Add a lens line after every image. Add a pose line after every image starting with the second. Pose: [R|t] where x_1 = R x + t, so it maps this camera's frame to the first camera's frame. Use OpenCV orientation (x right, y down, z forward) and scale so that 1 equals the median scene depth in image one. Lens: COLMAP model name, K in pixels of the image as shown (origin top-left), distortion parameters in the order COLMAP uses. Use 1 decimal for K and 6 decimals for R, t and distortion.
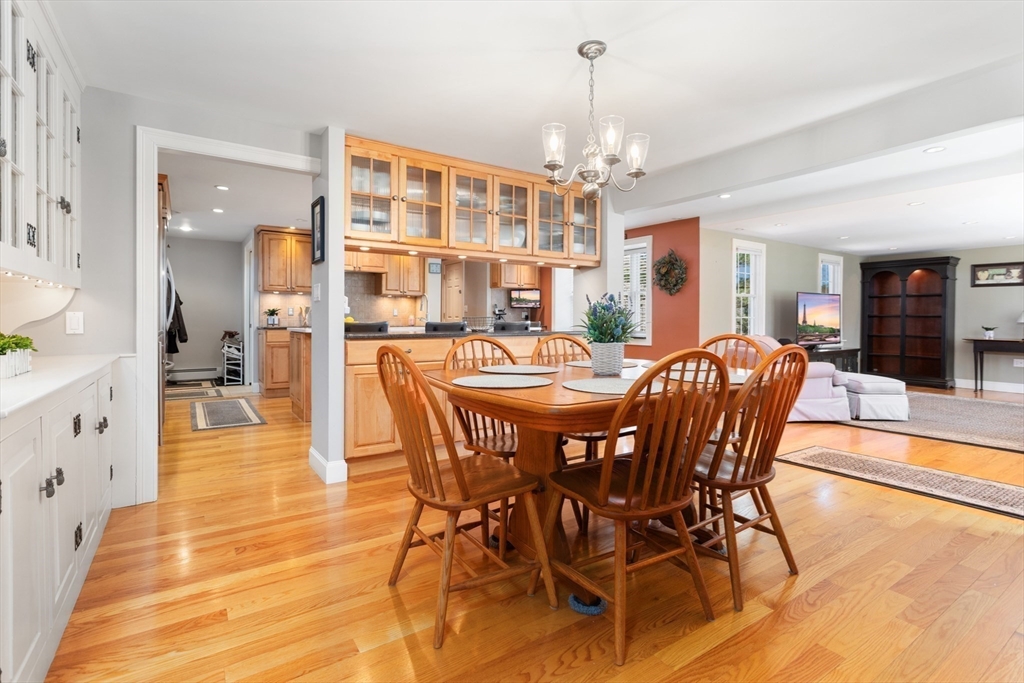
lens RADIAL K [[492.0, 0, 506.2], [0, 492.0, 318.4], [0, 0, 1]] dist [0.001811, -0.000057]
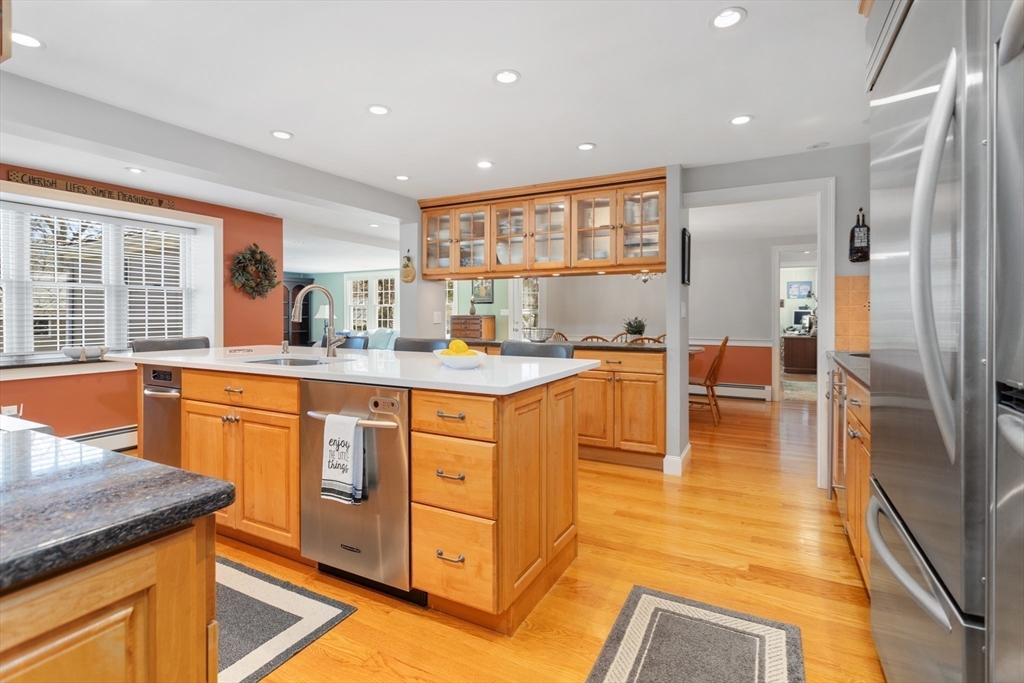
lens RADIAL K [[485.6, 0, 512.7], [0, 485.6, 318.4], [0, 0, 1]] dist [-0.000094, 0.000174]
pose [[-0.469749, -0.006894, 0.882773, -0.423741], [0.001204, 0.999964, 0.008450, -0.013278], [-0.882799, 0.005032, -0.469724, 0.682890]]
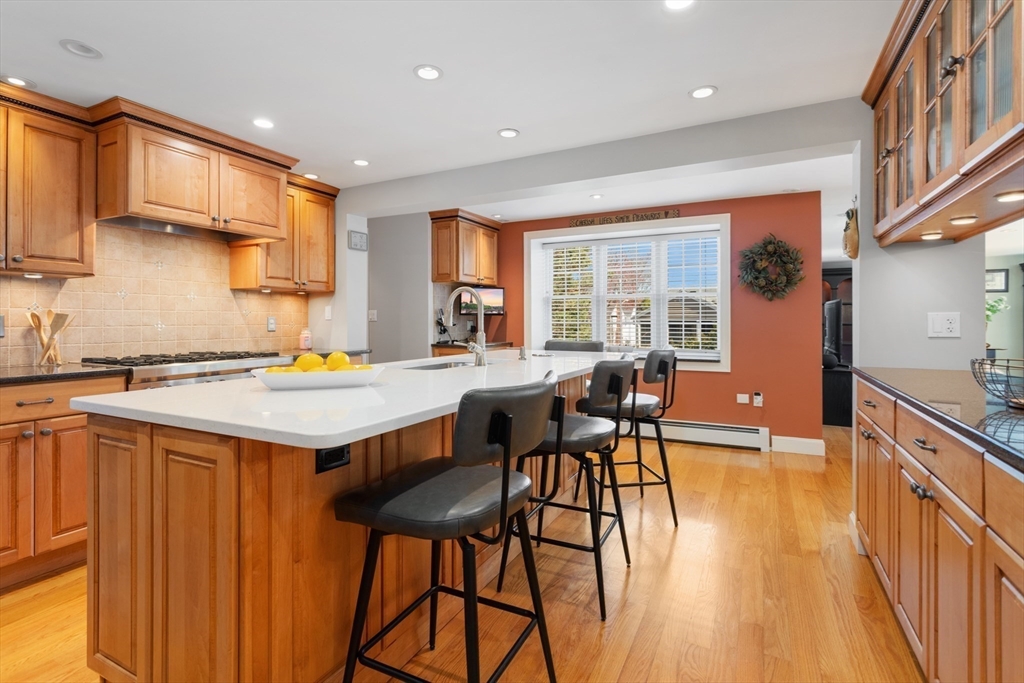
lens RADIAL K [[485.6, 0, 512.7], [0, 485.6, 318.4], [0, 0, 1]] dist [-0.000094, 0.000174]
pose [[0.874348, 0.001419, 0.485297, -0.217196], [0.002318, 0.999972, -0.007100, -0.011934], [-0.485294, 0.007333, 0.874320, 0.394424]]
